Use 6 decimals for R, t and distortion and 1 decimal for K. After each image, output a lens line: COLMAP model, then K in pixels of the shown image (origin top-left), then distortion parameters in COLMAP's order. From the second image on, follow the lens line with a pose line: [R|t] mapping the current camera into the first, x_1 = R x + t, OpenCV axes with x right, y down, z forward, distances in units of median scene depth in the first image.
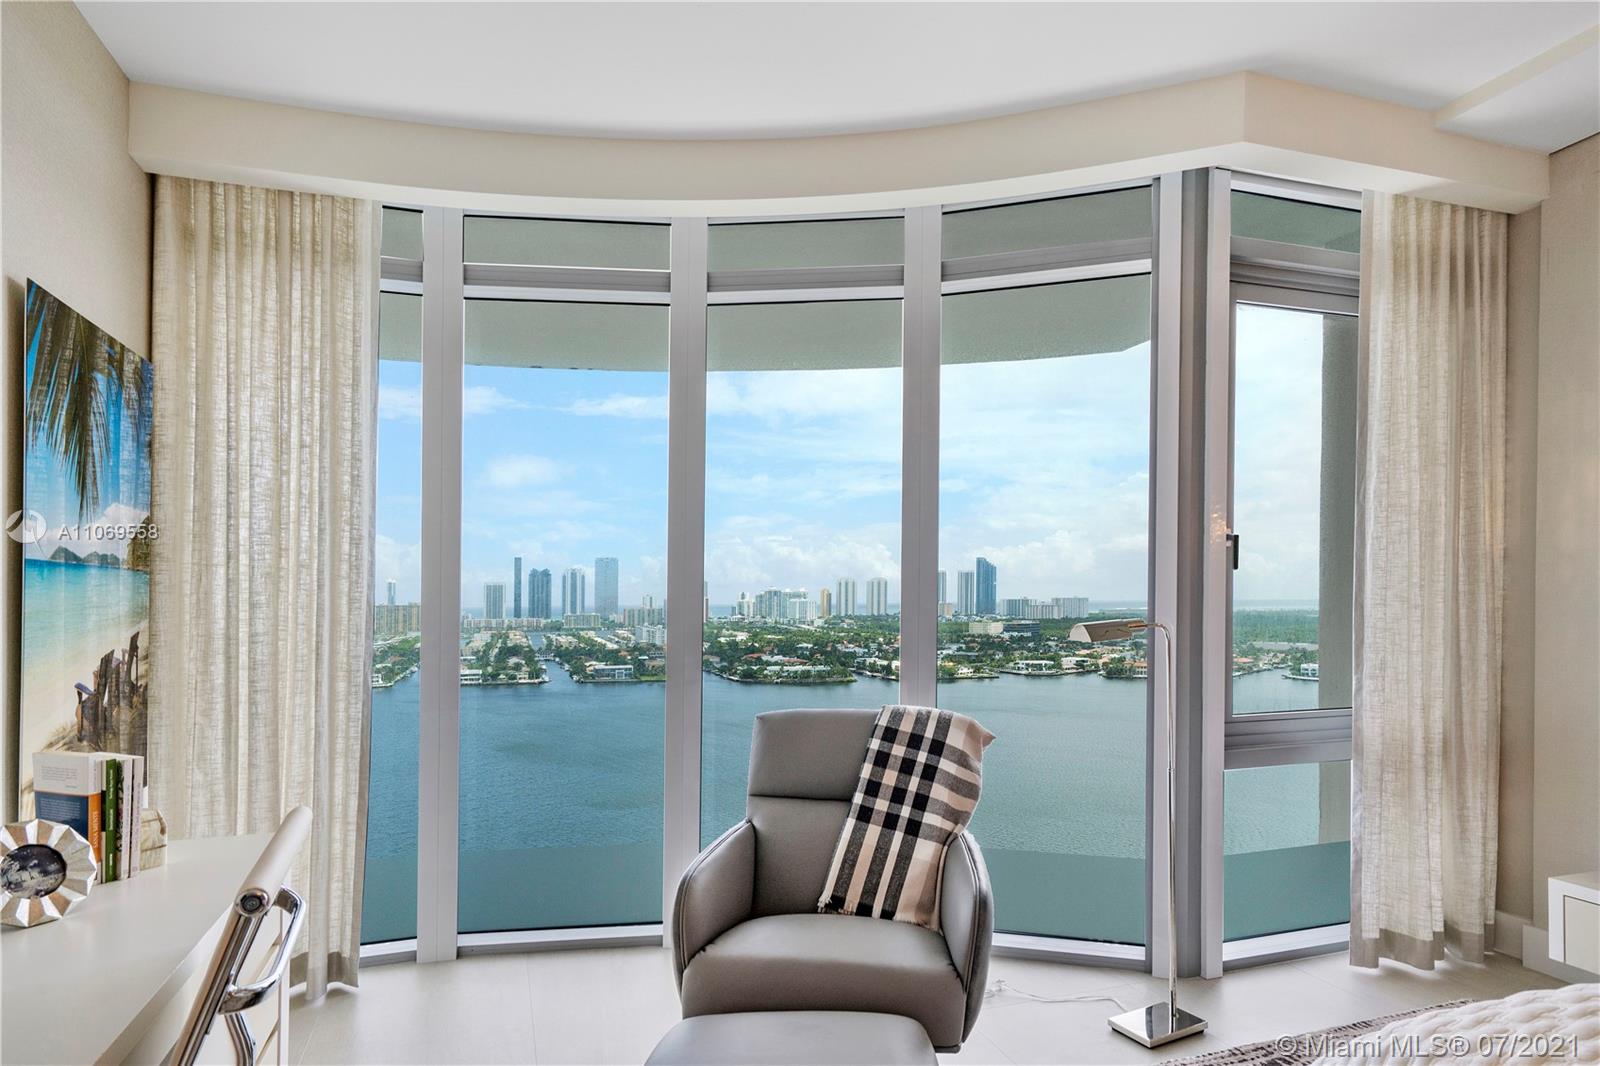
lens RADIAL K [[915.7, 0, 823.7], [0, 915.7, 597.0], [0, 0, 1]] dist [0.013724, 0.001576]
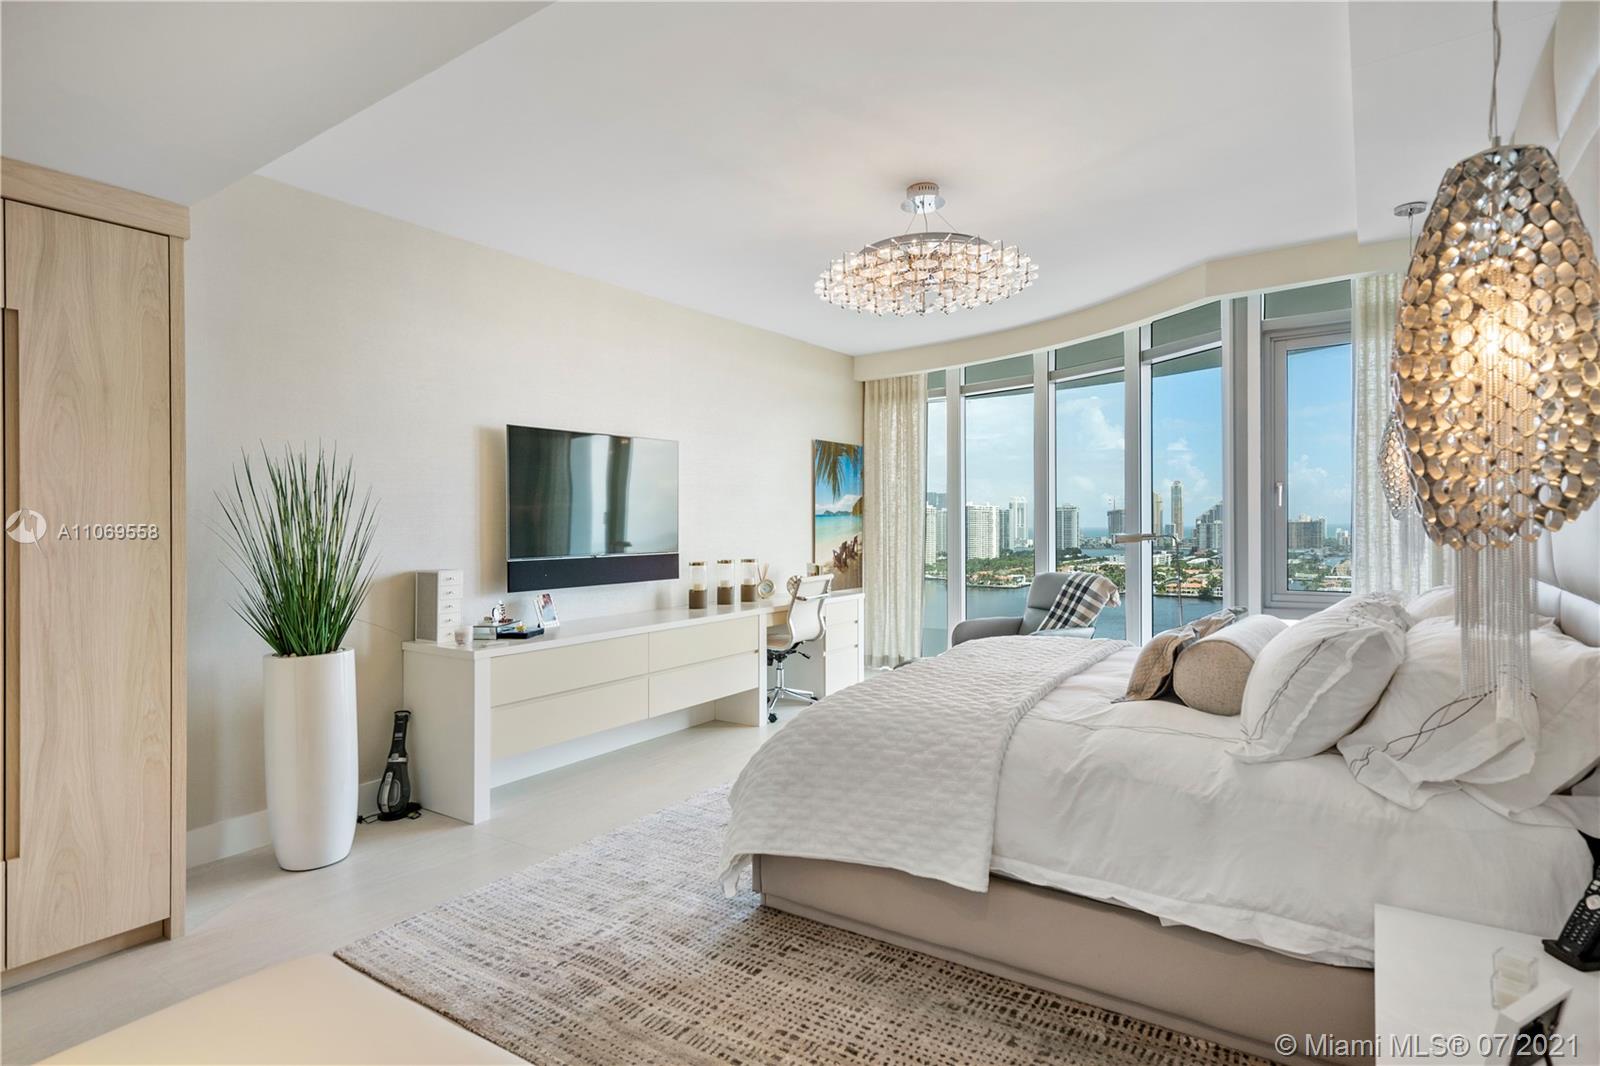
lens RADIAL K [[841.7, 0, 760.4], [0, 841.7, 556.2], [0, 0, 1]] dist [0.002444, 0.000502]
pose [[0.555644, 0.028895, -0.830918, 1.292939], [0.011694, 0.999025, 0.042562, -0.014920], [0.831338, -0.033366, 0.554765, -0.751373]]
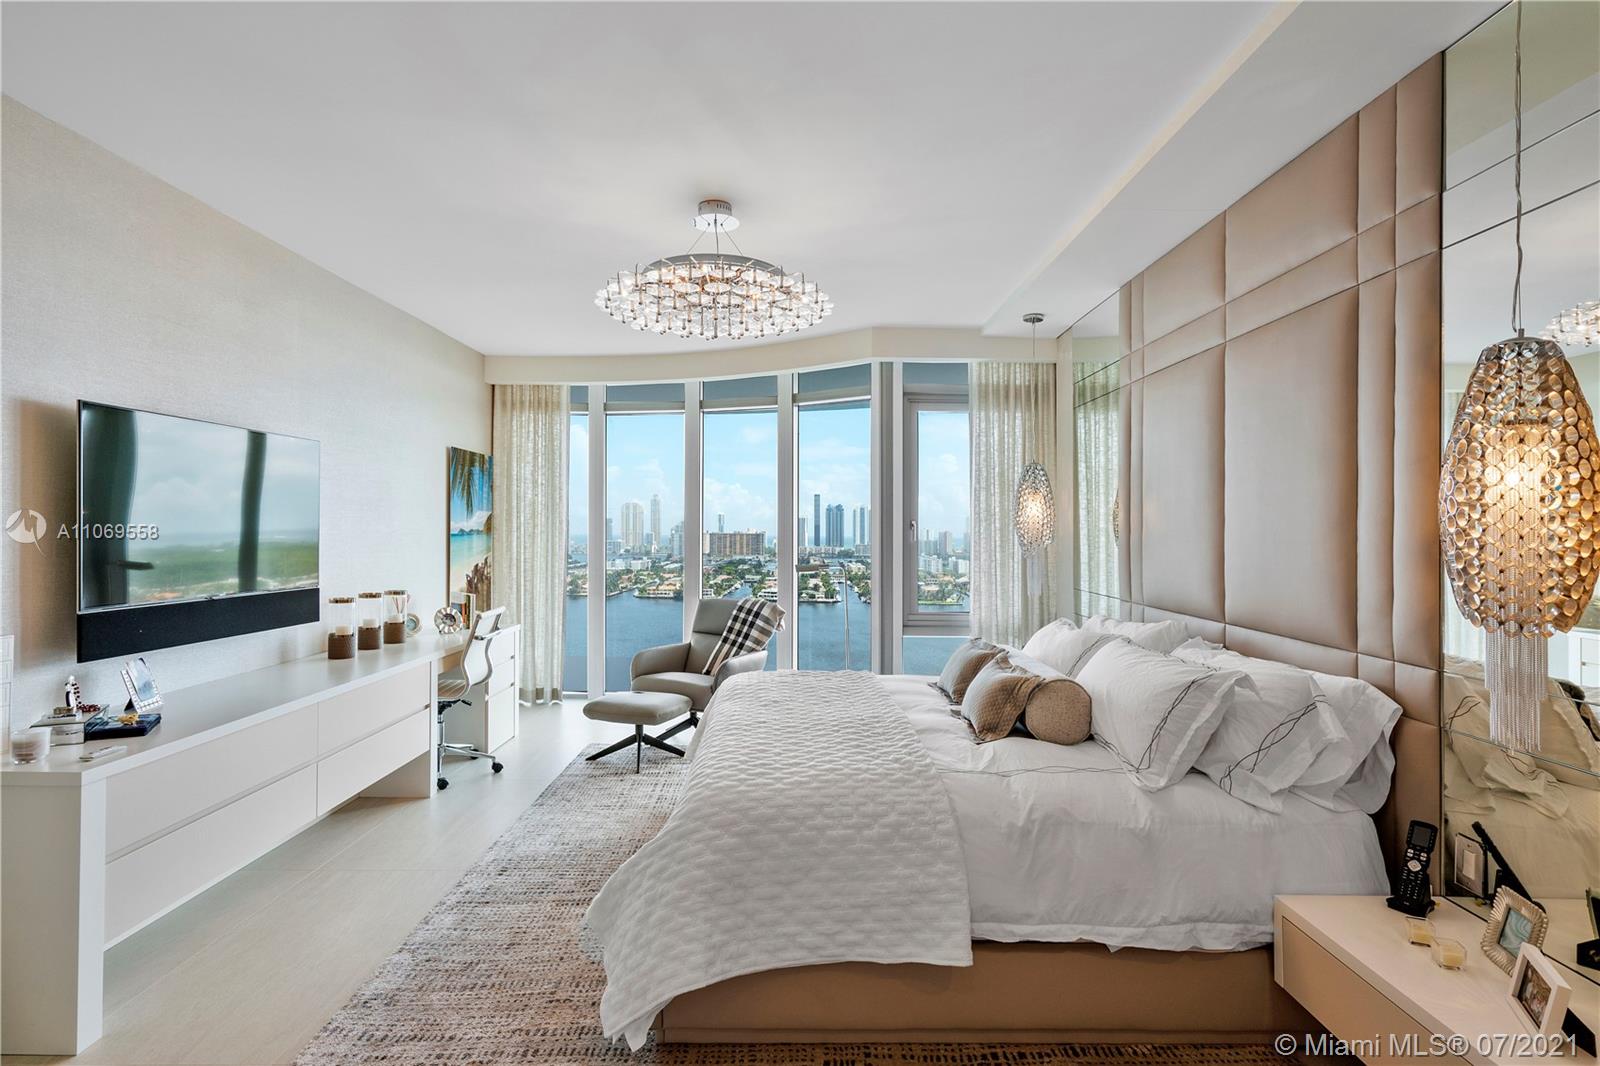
lens RADIAL K [[824.0, 0, 798.6], [0, 824.0, 559.6], [0, 0, 1]] dist [0.001572, 0.001963]
pose [[0.939602, 0.029071, -0.341033, 0.877616], [-0.016848, 0.999107, 0.038749, -0.059072], [0.341855, -0.030663, 0.939253, -0.894109]]
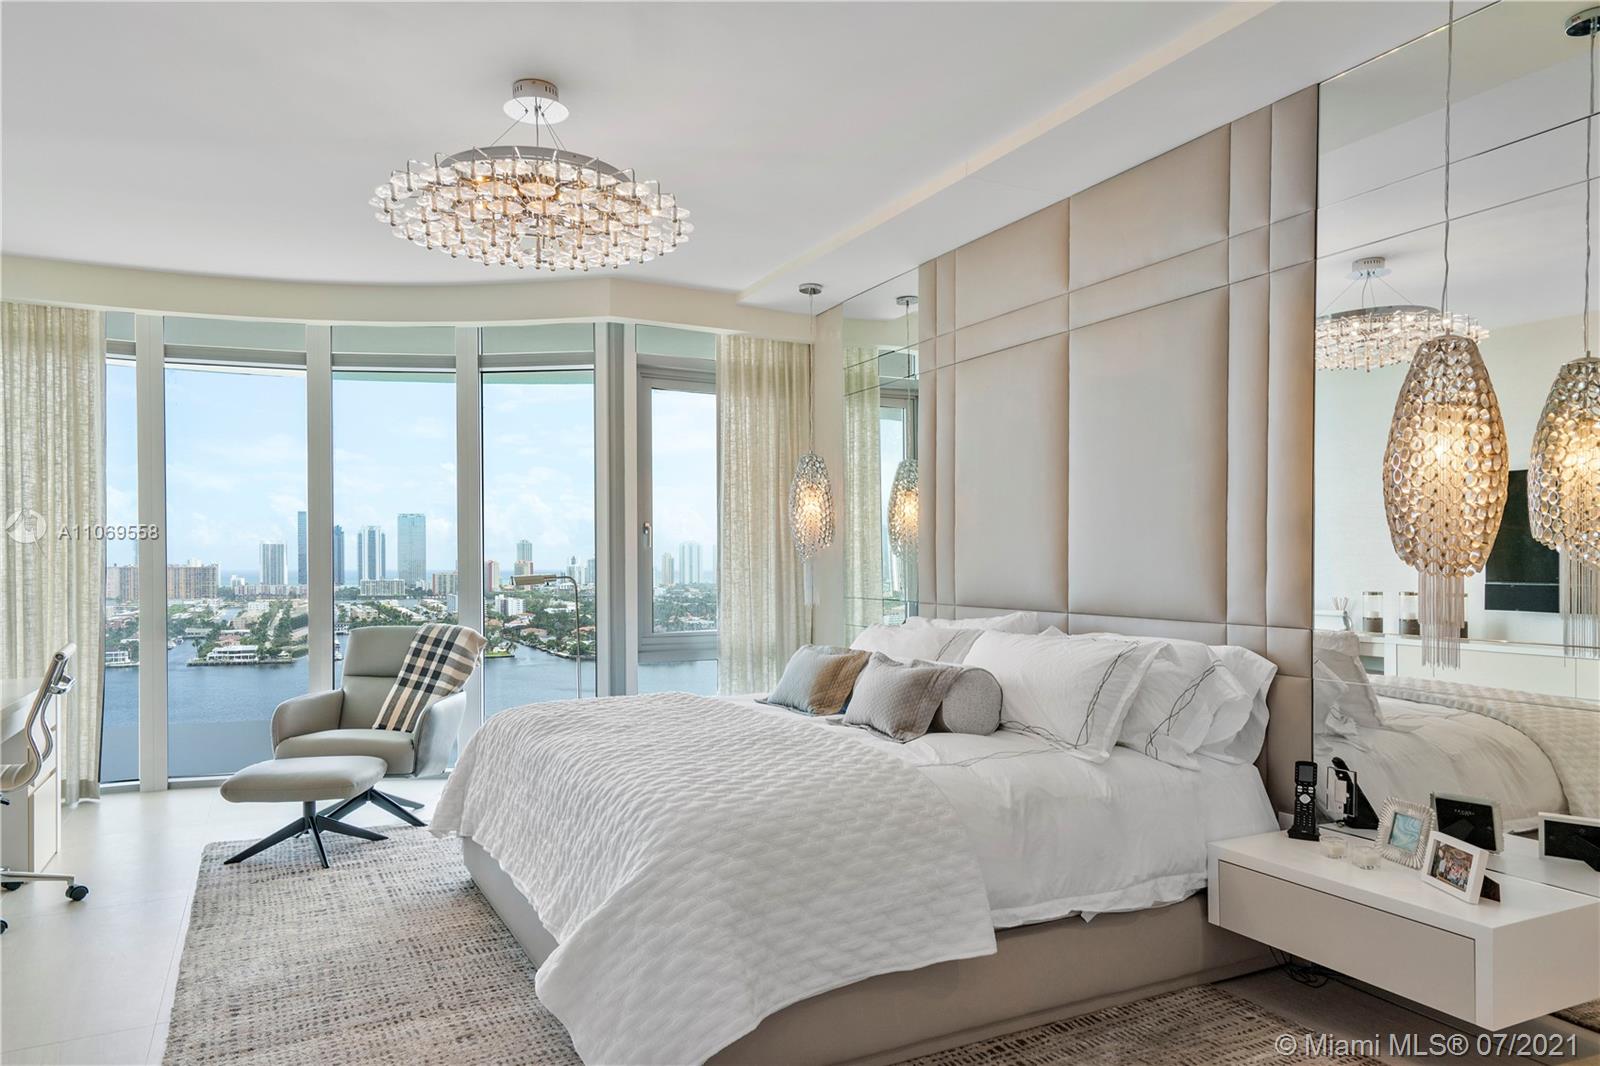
lens RADIAL K [[1041.9, 0, 799.3], [0, 1041.9, 608.0], [0, 0, 1]] dist [0.022601, -0.001021]
pose [[0.992825, 0.004909, 0.119480, 0.514278], [-0.010007, 0.999063, 0.042103, -0.001555], [-0.119161, -0.042996, 0.991944, -1.010775]]
